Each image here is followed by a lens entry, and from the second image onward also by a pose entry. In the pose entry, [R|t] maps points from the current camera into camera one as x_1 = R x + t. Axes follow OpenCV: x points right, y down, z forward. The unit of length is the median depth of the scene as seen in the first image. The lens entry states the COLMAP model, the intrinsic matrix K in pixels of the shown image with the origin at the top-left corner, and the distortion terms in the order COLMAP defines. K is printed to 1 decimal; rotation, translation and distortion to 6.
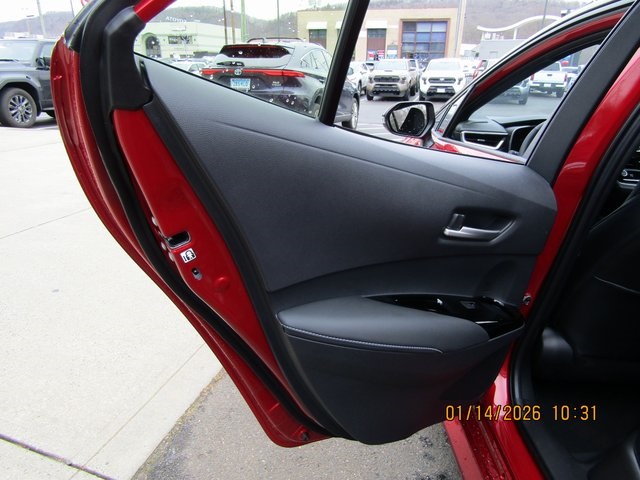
lens RADIAL K [[462.5, 0, 303.9], [0, 462.5, 242.7], [0, 0, 1]] dist [-0.018569, 0.003338]
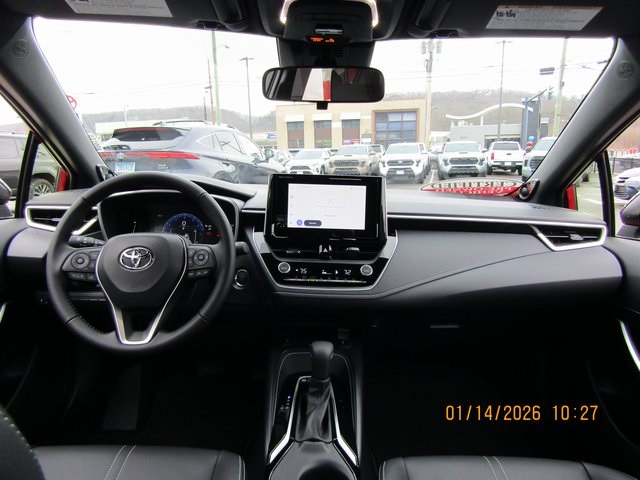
lens RADIAL K [[460.2, 0, 310.6], [0, 460.2, 242.5], [0, 0, 1]] dist [-0.014623, 0.015435]
pose [[0.998816, -0.037423, 0.031090, 0.060518], [0.042392, 0.982995, -0.178675, -0.006980], [-0.023875, 0.179781, 0.983417, 0.039055]]
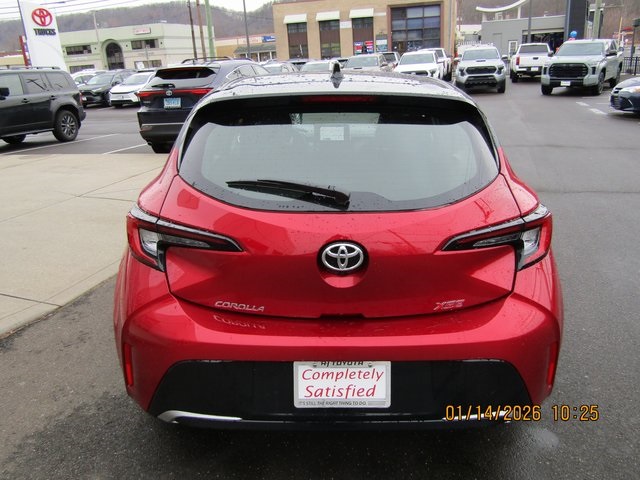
lens RADIAL K [[551.9, 0, 312.8], [0, 551.9, 244.5], [0, 0, 1]] dist [-0.051555, 0.036398]
pose [[0.997087, -0.075757, 0.008903, 0.052771], [0.076067, 0.996210, -0.042173, 0.027545], [-0.005675, 0.042728, 0.999071, -0.106566]]
